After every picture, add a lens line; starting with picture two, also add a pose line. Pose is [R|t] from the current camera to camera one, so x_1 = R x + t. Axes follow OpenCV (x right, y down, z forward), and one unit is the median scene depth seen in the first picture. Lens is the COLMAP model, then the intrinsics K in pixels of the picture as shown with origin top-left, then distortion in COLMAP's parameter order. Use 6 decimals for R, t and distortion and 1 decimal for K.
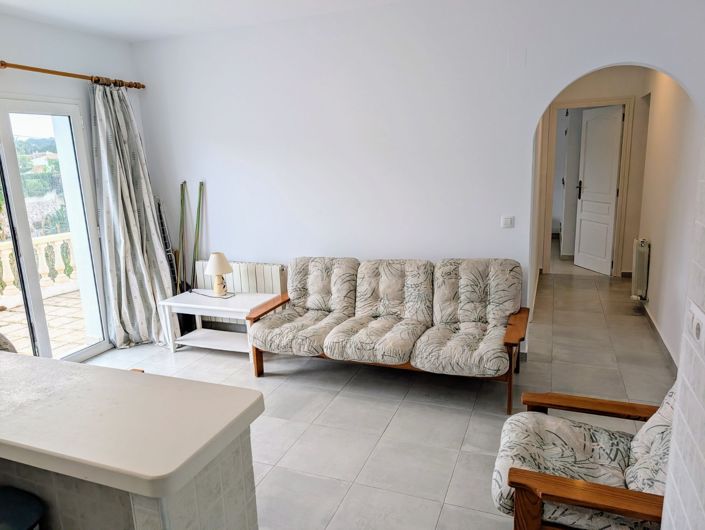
lens RADIAL K [[509.3, 0, 352.5], [0, 509.3, 265.0], [0, 0, 1]] dist [0.005049, 0.003099]
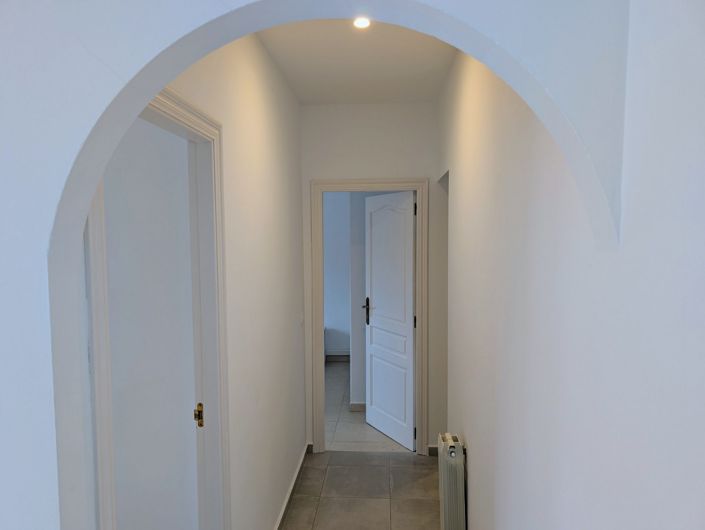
lens RADIAL K [[509.3, 0, 352.5], [0, 509.3, 265.0], [0, 0, 1]] dist [0.005049, 0.003099]
pose [[0.951372, 0.013848, 0.307732, 0.237385], [0.036308, 0.986985, -0.156662, -0.111108], [-0.305896, 0.160217, 0.938487, 0.395632]]
